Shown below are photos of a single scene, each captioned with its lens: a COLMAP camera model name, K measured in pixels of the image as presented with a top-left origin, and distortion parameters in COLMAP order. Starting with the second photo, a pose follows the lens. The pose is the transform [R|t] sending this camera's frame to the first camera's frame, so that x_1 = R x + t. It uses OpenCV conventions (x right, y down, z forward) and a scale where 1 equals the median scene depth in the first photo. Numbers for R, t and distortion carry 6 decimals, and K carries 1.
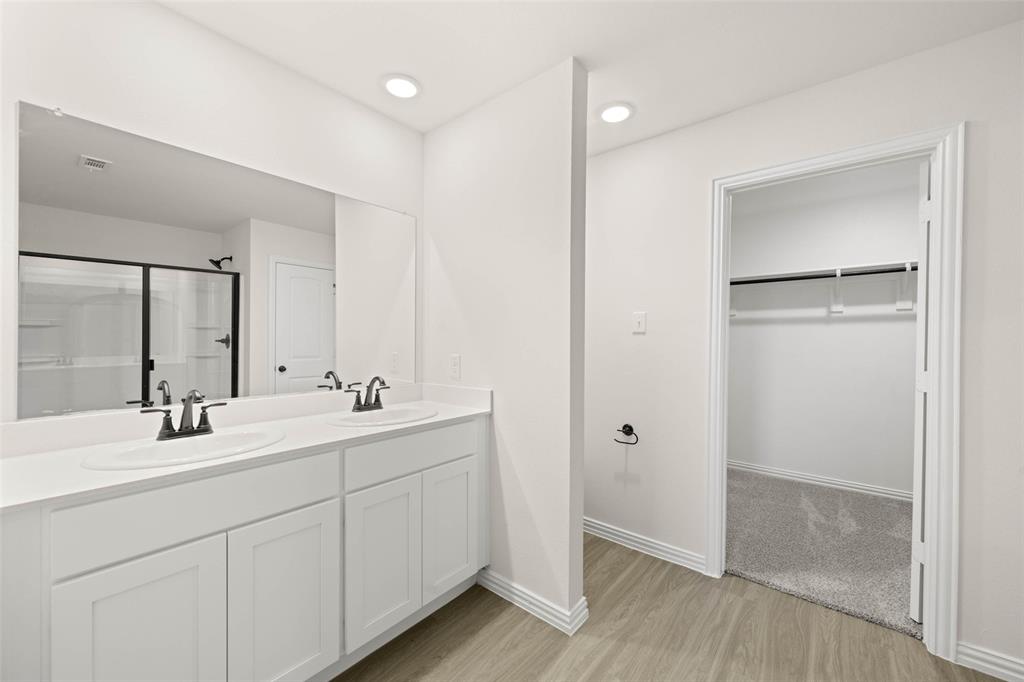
lens RADIAL K [[395.9, 0, 514.5], [0, 395.9, 340.1], [0, 0, 1]] dist [-0.011217, 0.000319]
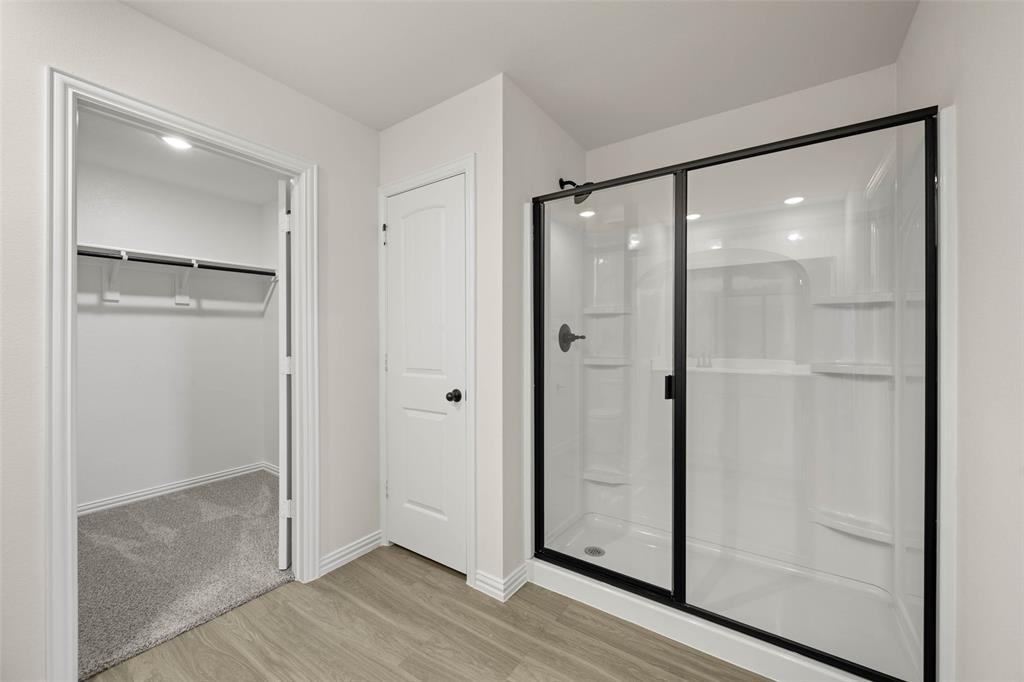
lens RADIAL K [[395.9, 0, 514.8], [0, 395.9, 338.6], [0, 0, 1]] dist [-0.011217, 0.000319]
pose [[-0.098668, -0.006896, 0.995097, -0.192006], [0.007467, 0.999943, 0.007670, 0.018625], [-0.995092, 0.008187, -0.098611, 0.372618]]
